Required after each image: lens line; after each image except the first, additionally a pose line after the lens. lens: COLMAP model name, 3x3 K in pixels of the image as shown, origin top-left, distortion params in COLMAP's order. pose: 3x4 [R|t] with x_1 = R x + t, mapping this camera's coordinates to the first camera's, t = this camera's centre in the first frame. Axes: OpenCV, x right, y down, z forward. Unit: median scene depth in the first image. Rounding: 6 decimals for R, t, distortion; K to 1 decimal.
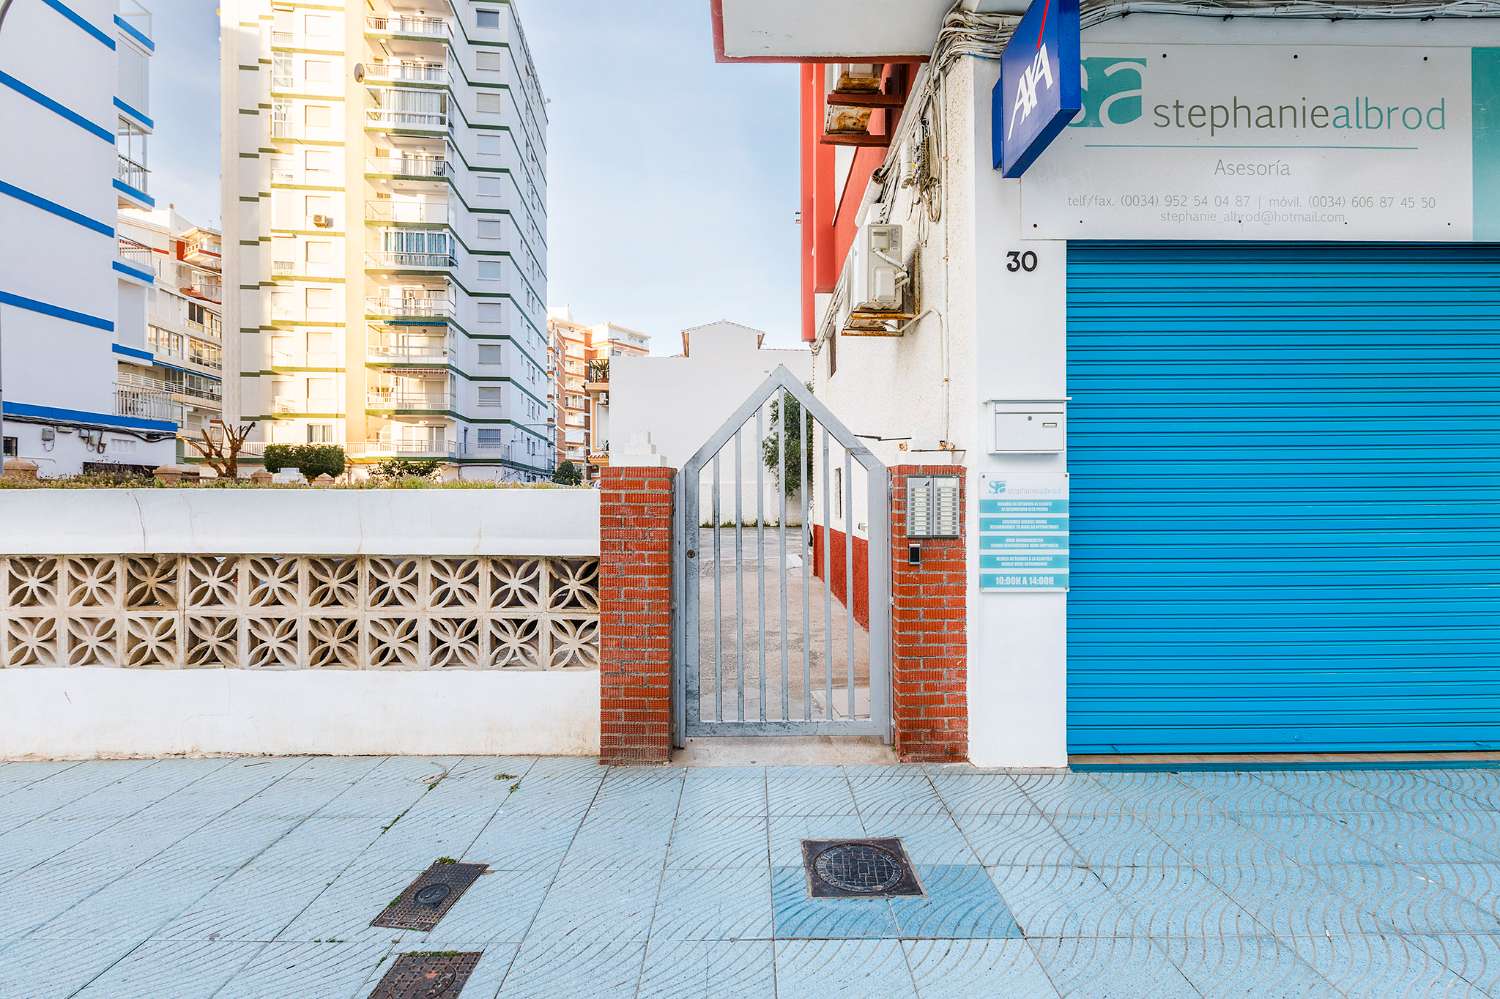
lens RADIAL K [[685.8, 0, 751.0], [0, 685.8, 503.9], [0, 0, 1]] dist [0.005314, -0.001204]
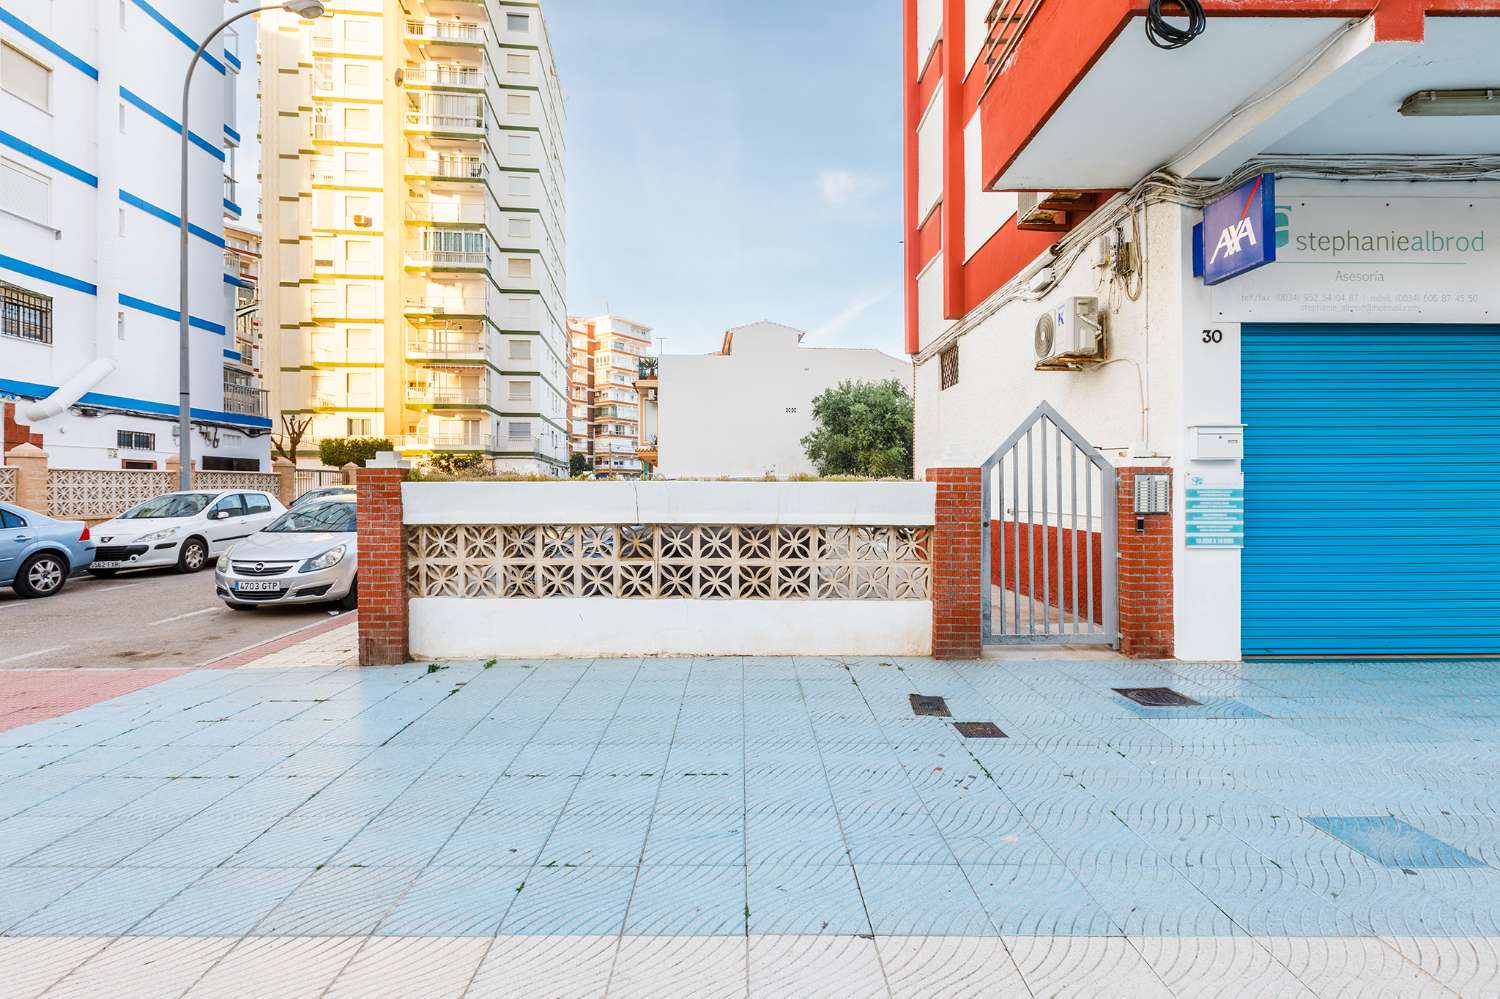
lens RADIAL K [[685.8, 0, 755.0], [0, 685.8, 494.9], [0, 0, 1]] dist [0.005314, -0.001204]
pose [[0.999998, 0.001008, -0.001855, -0.600355], [-0.001011, 0.999998, -0.001673, 0.010176], [0.001854, 0.001675, 0.999997, -0.527633]]
